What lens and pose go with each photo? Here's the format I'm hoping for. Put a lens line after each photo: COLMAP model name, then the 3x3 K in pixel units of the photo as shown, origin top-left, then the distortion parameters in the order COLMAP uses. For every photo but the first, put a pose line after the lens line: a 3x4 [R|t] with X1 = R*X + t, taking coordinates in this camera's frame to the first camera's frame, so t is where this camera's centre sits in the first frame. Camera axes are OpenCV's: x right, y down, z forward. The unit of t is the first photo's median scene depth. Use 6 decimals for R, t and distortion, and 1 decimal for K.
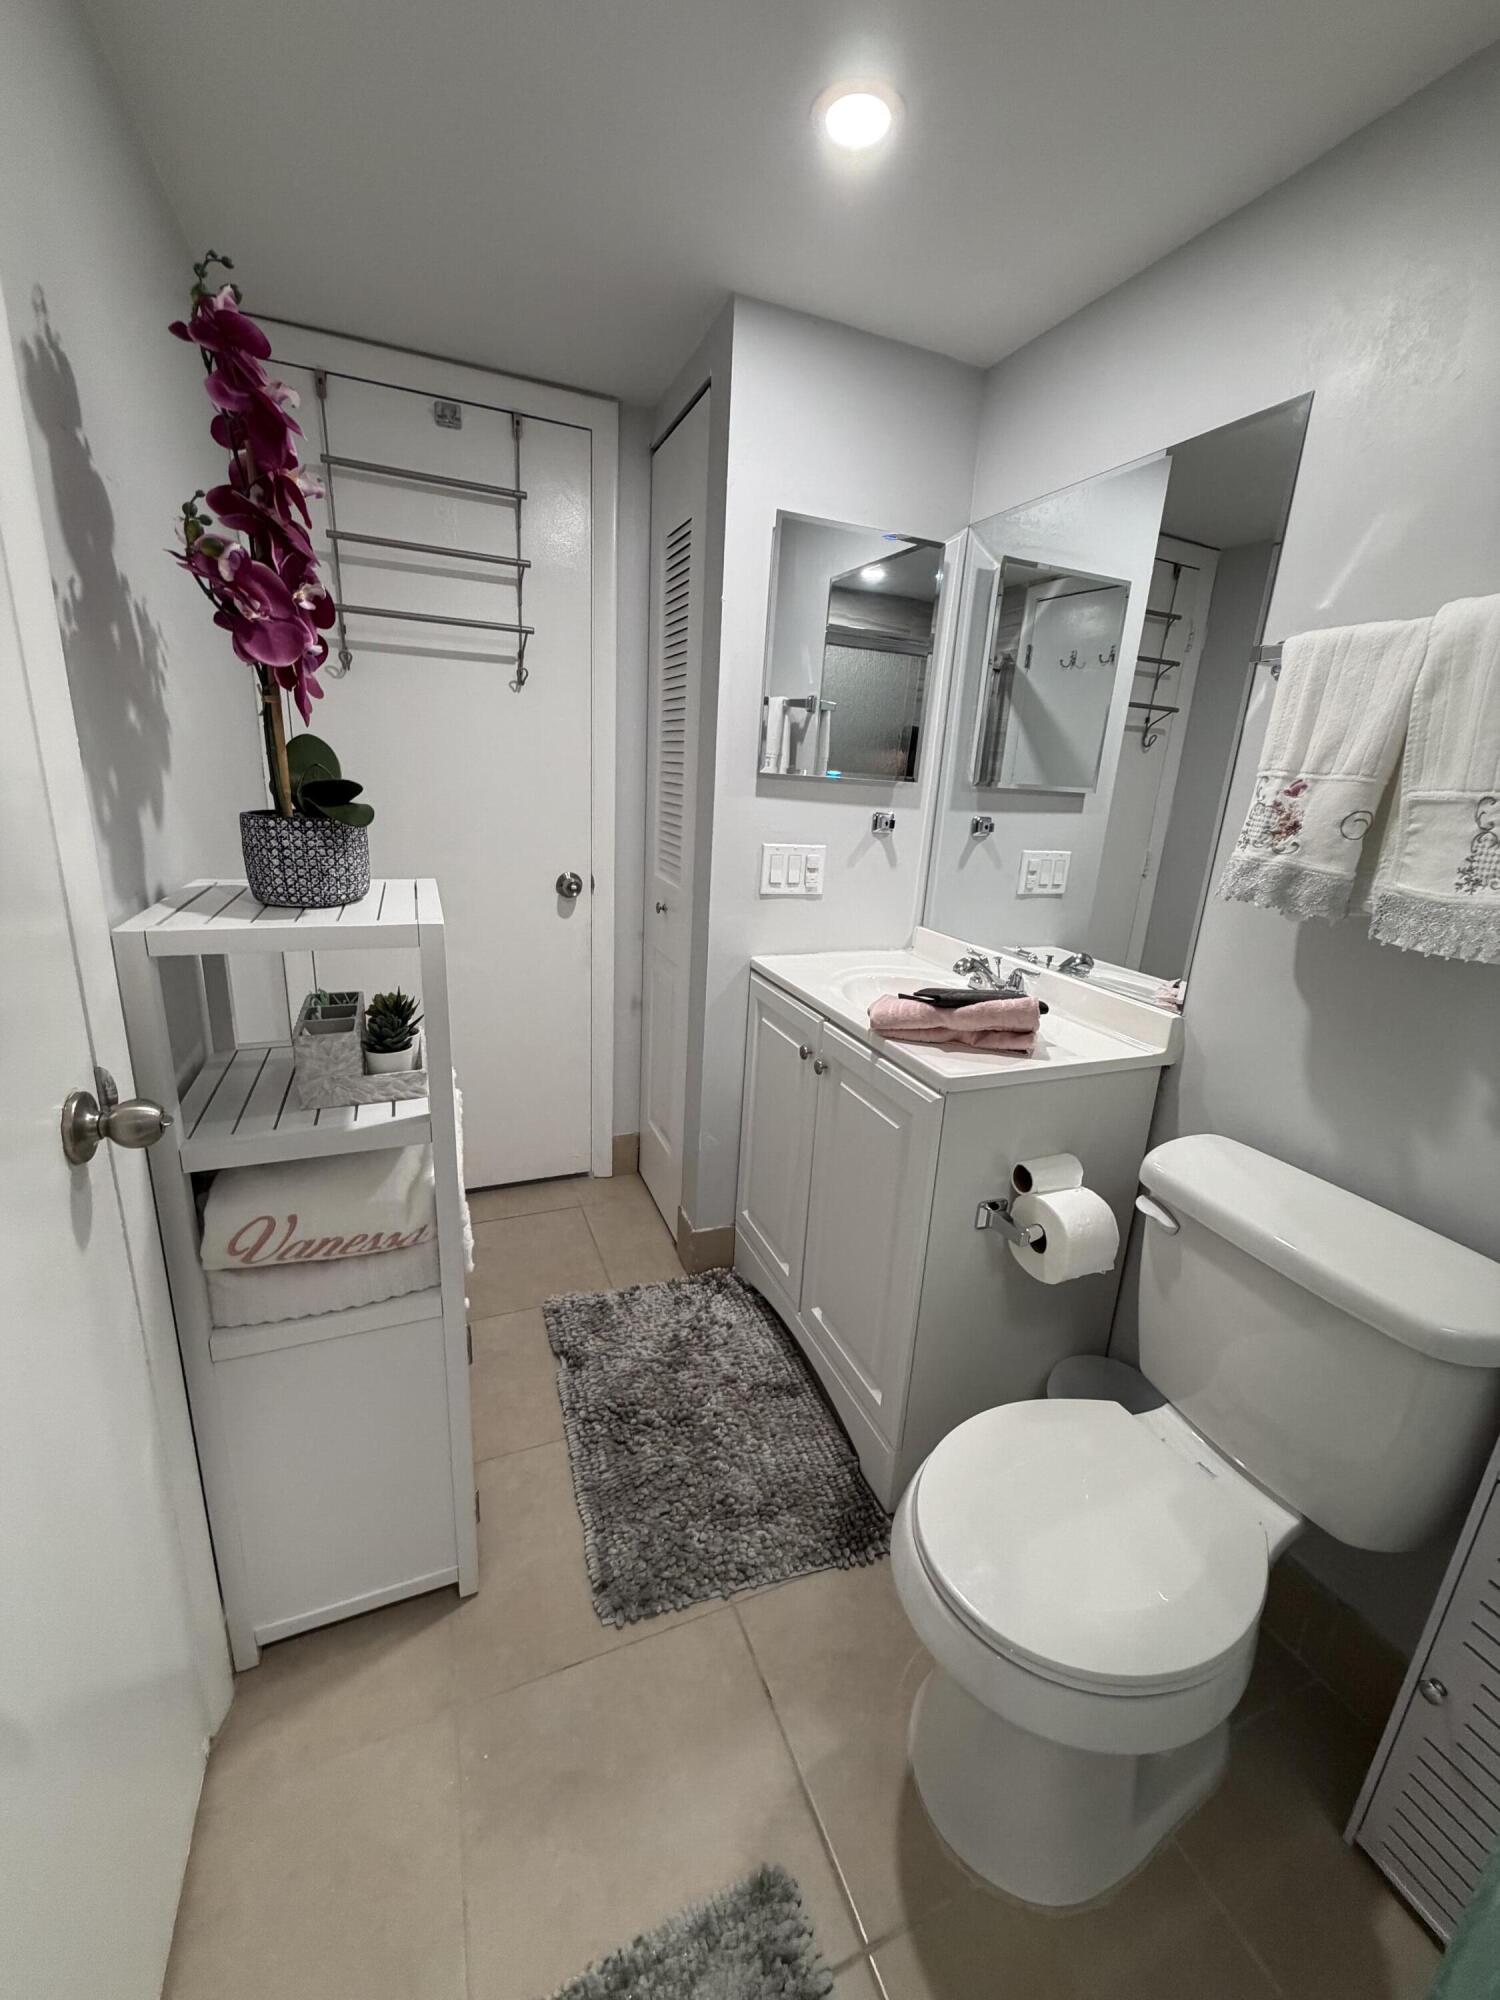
lens RADIAL K [[796.2, 0, 752.2], [0, 796.2, 991.7], [0, 0, 1]] dist [0.000567, 0.000025]
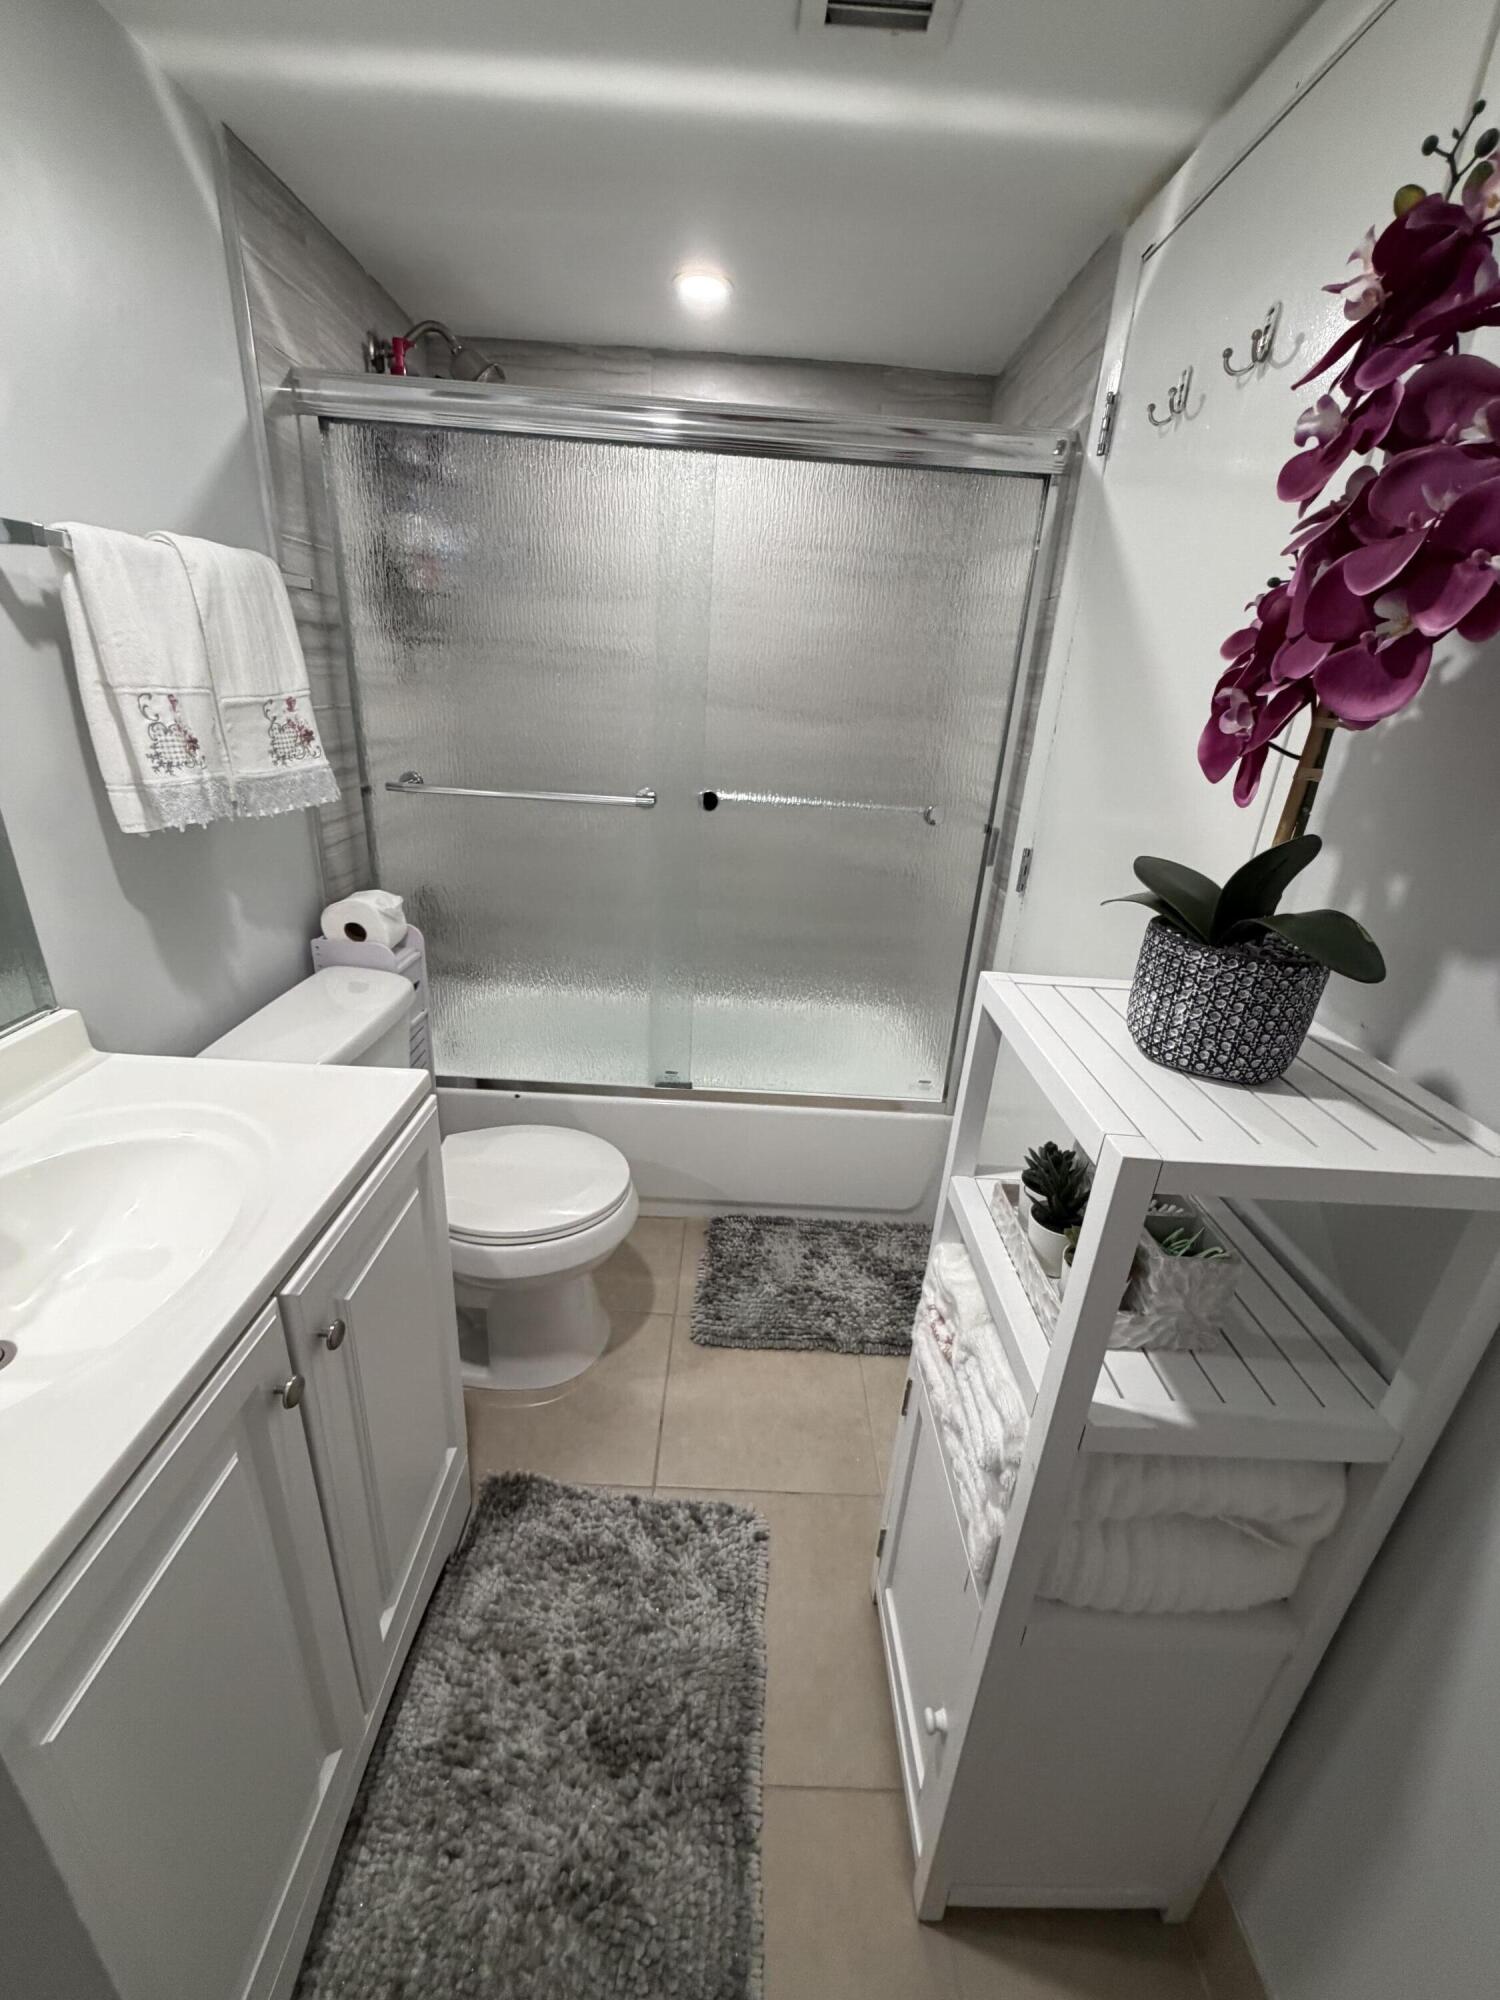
lens RADIAL K [[796.2, 0, 746.1], [0, 796.2, 1001.2], [0, 0, 1]] dist [0.000567, 0.000025]
pose [[-0.917897, -0.241848, 0.314603, -0.464506], [0.001904, 0.790119, 0.612951, -0.667881], [-0.396815, 0.563225, -0.724787, 1.923523]]
